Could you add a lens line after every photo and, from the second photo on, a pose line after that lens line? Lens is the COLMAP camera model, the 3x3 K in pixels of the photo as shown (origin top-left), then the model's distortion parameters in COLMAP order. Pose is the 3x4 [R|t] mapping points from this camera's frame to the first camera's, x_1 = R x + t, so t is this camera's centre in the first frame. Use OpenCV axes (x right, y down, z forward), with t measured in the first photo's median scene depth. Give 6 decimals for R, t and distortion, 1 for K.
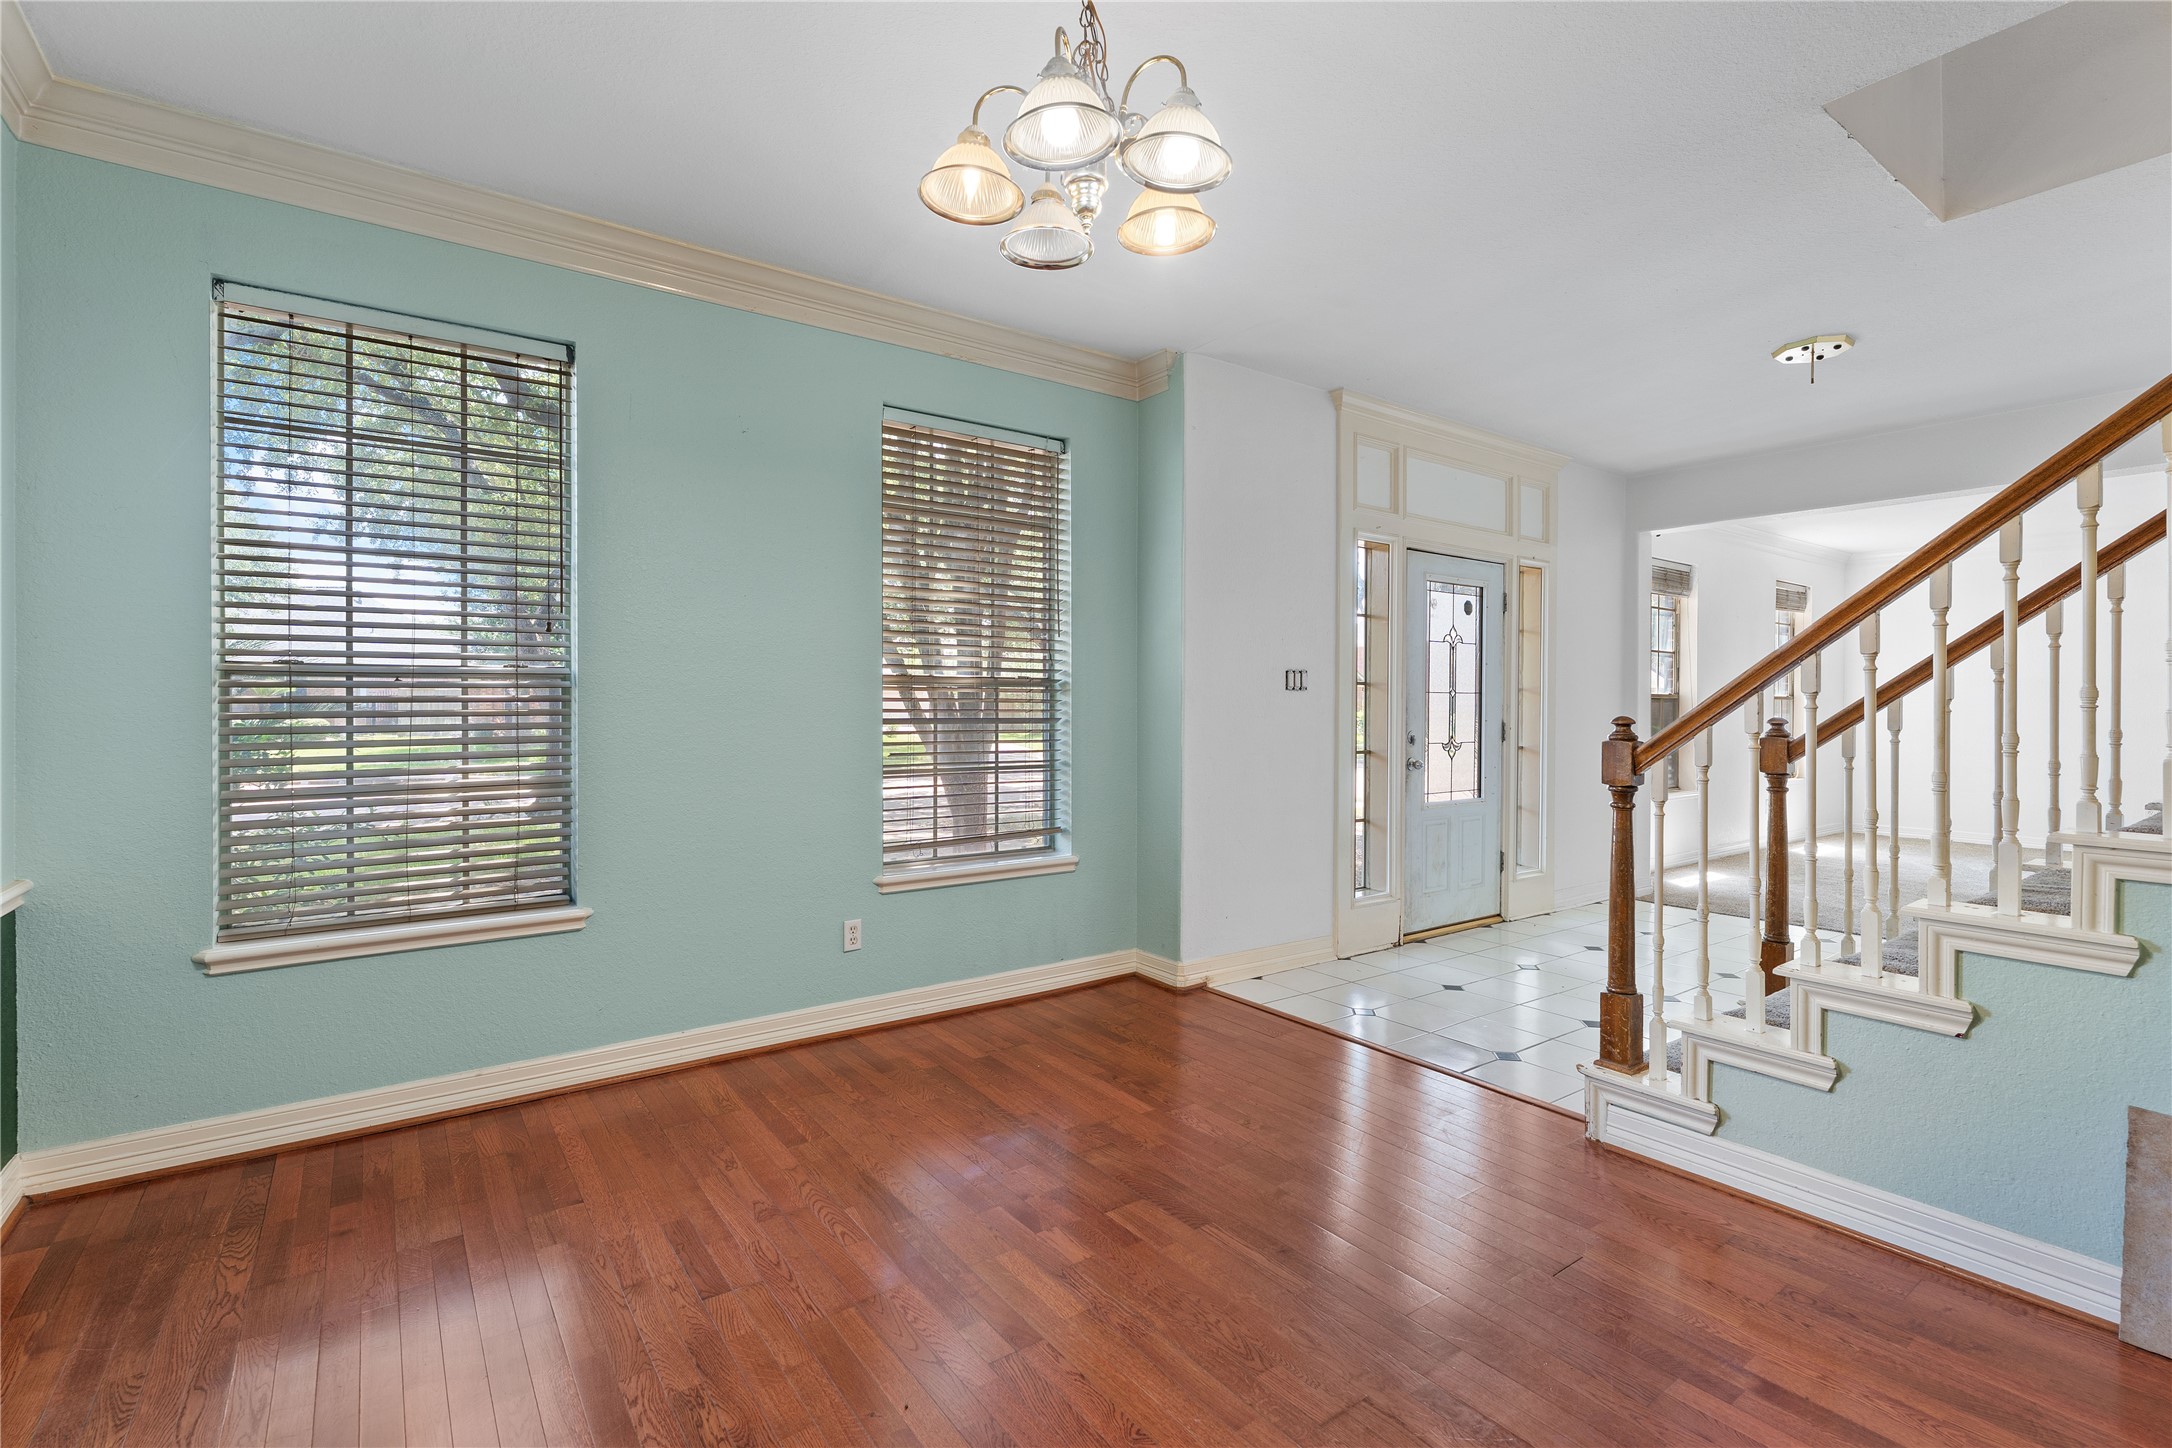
lens RADIAL K [[984.8, 0, 1075.1], [0, 984.8, 711.2], [0, 0, 1]] dist [0.009075, 0.000618]
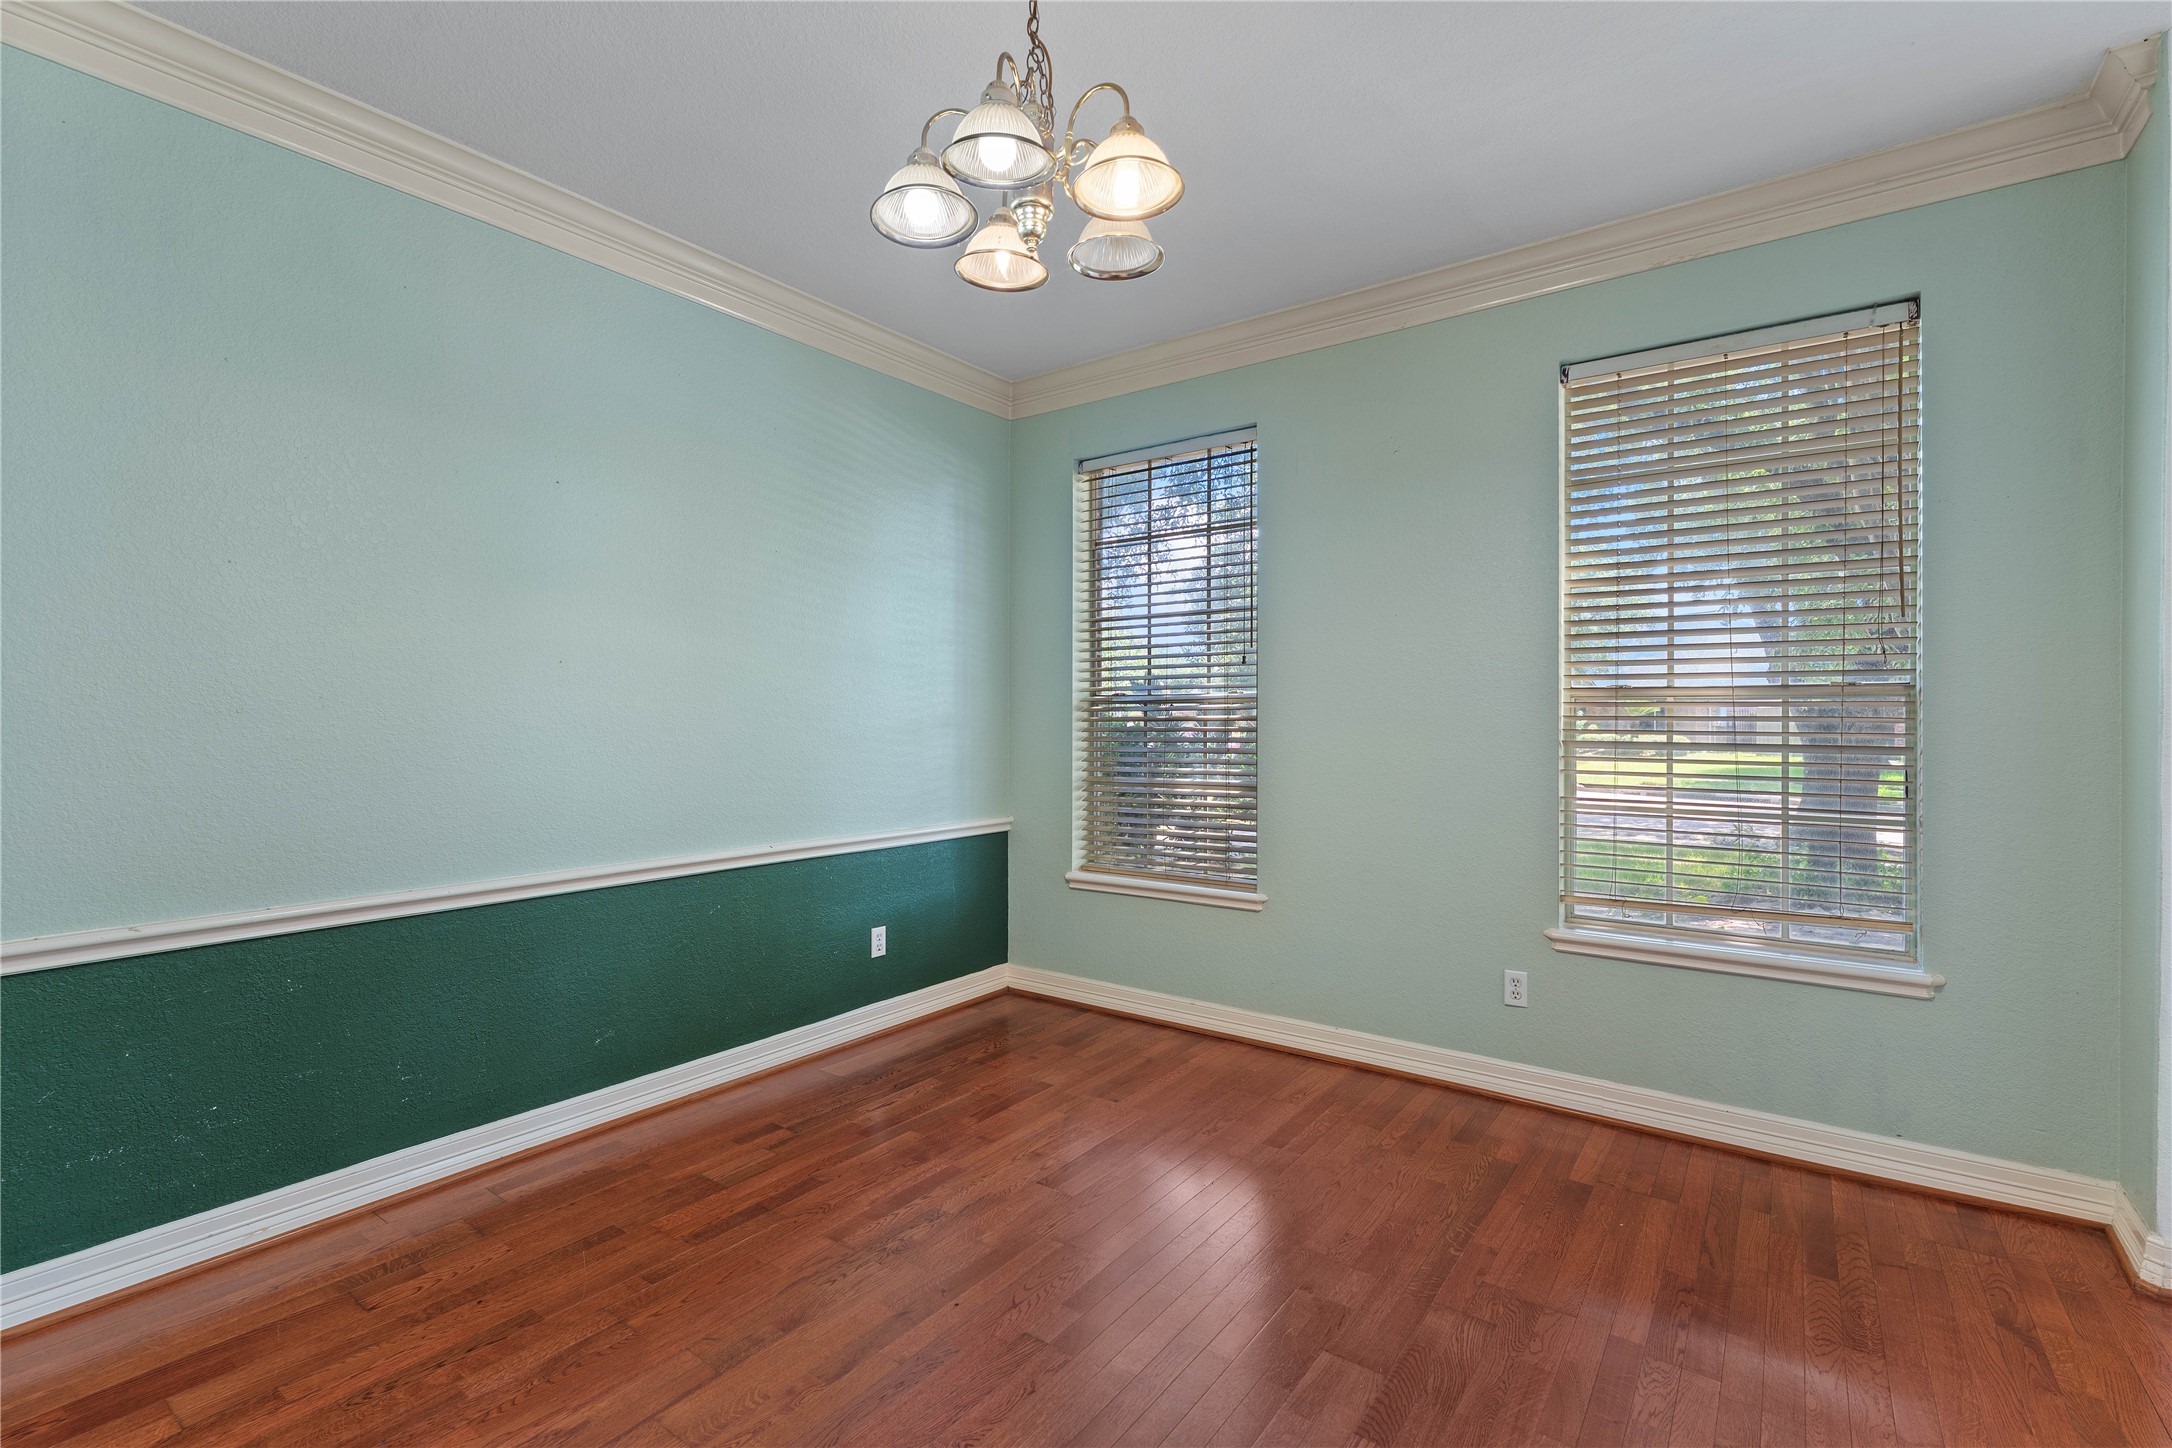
lens RADIAL K [[984.8, 0, 1080.4], [0, 984.8, 720.1], [0, 0, 1]] dist [0.009075, 0.000618]
pose [[0.311566, -0.000380, -0.950224, 0.582465], [-0.007832, 0.999965, -0.002967, -0.005142], [0.950192, 0.008367, 0.311552, 0.433379]]
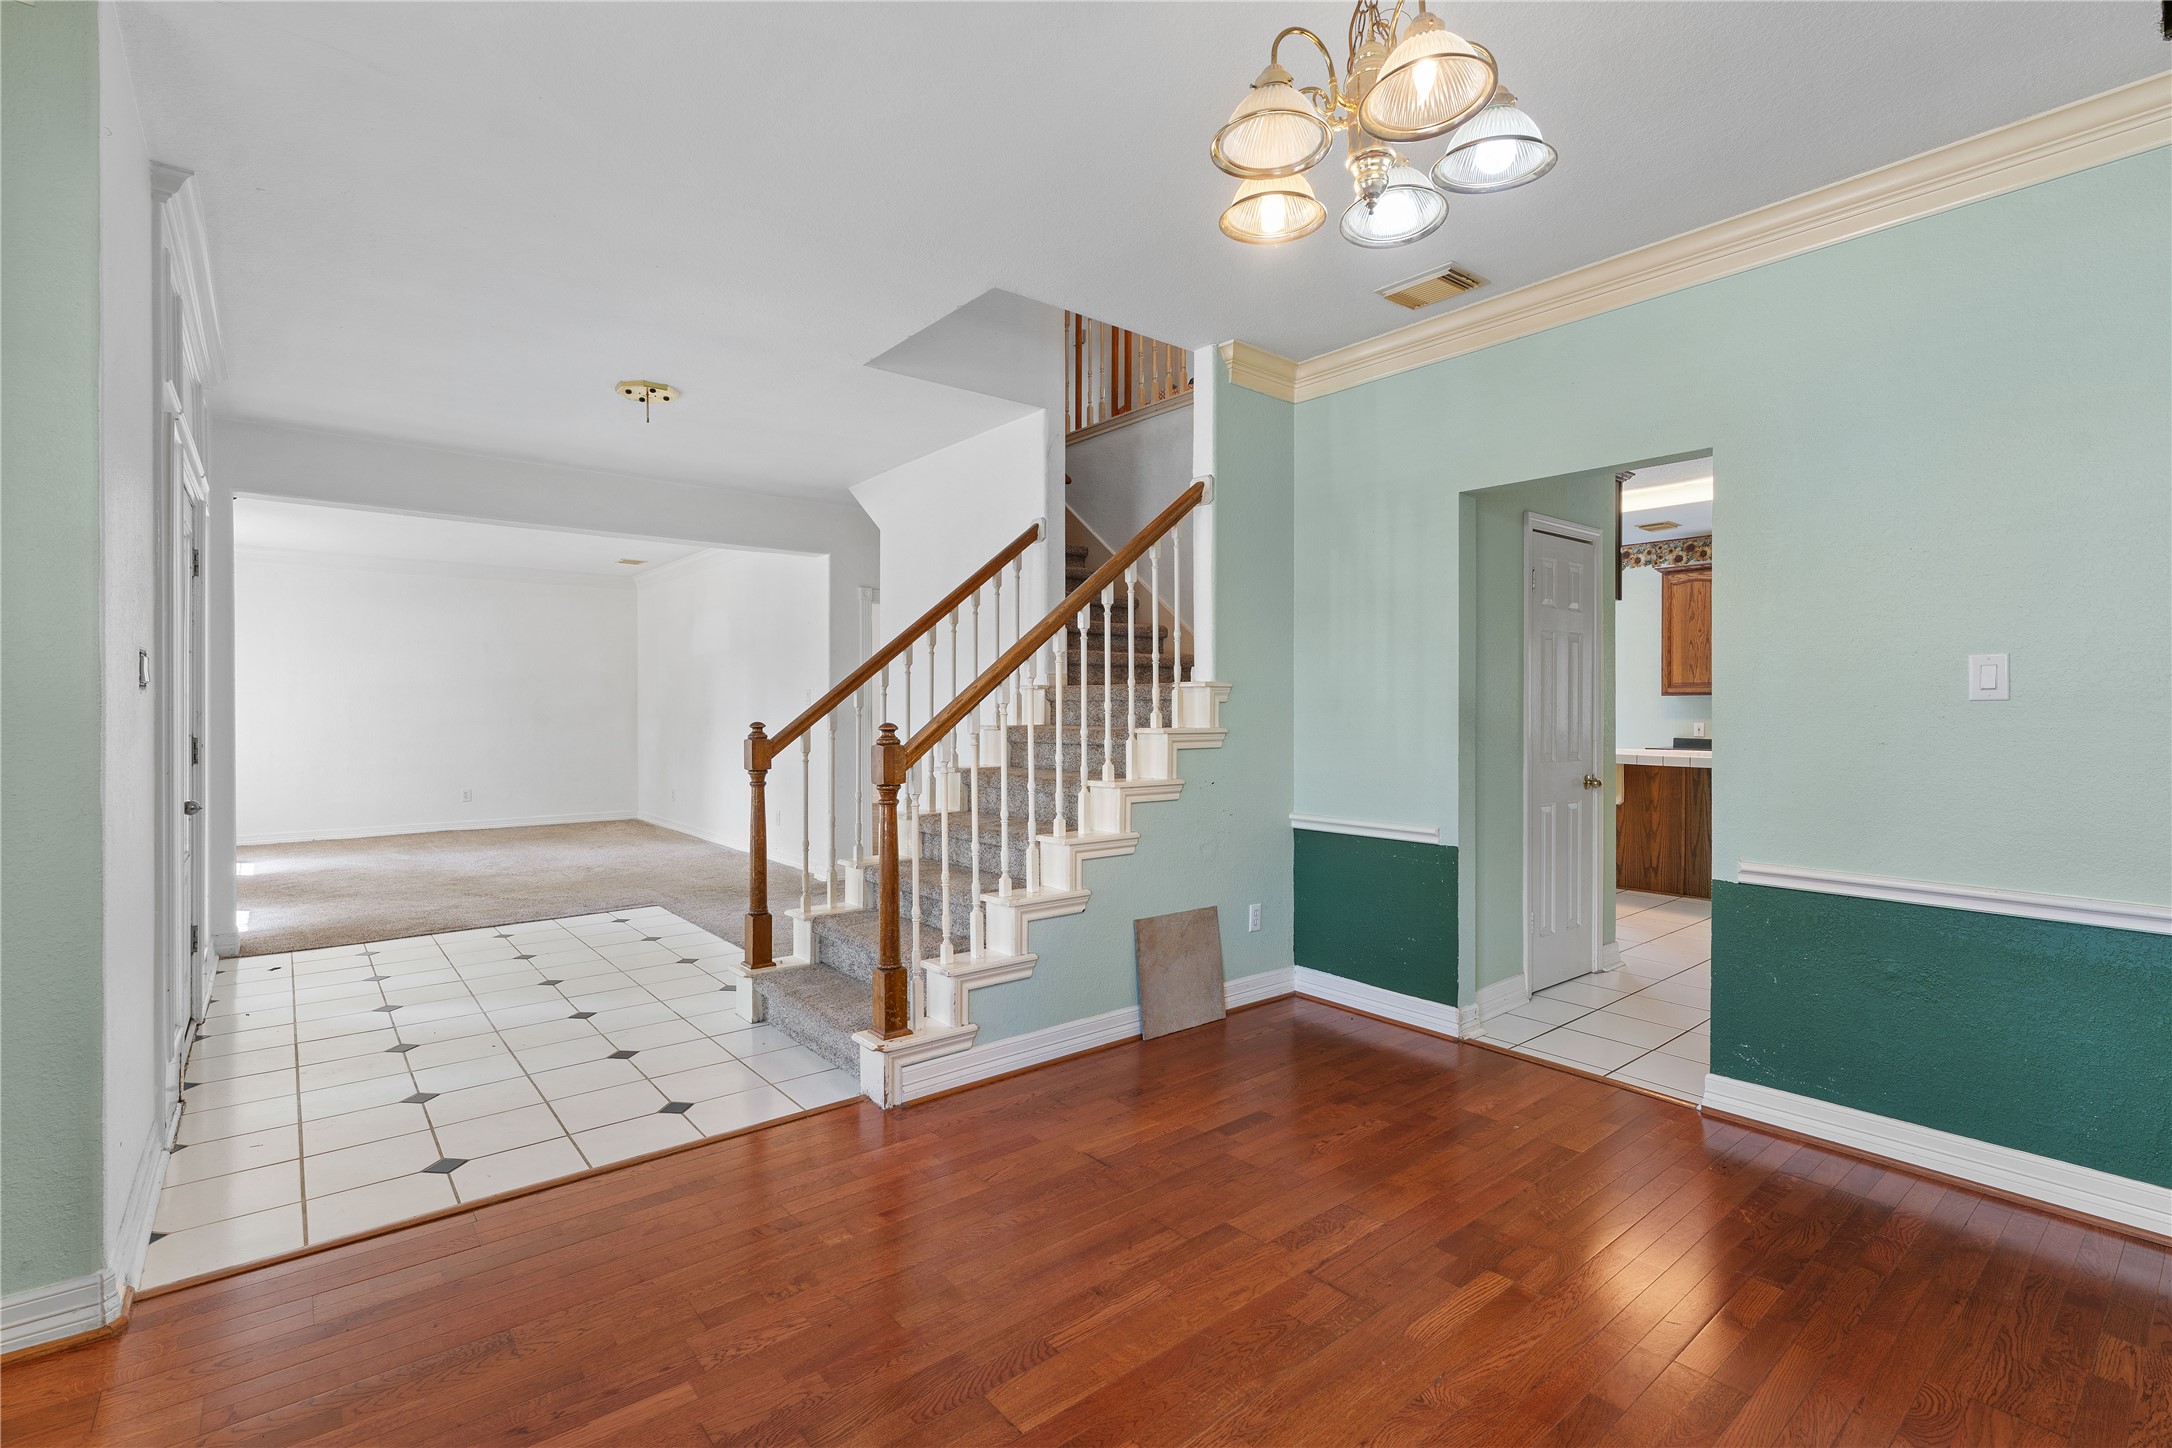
lens RADIAL K [[984.8, 0, 1080.4], [0, 984.8, 714.8], [0, 0, 1]] dist [0.009075, 0.000618]
pose [[-0.060154, -0.011803, 0.998119, -0.533265], [0.005007, 0.999914, 0.012126, -0.015315], [-0.998177, 0.005727, -0.060090, 0.782418]]
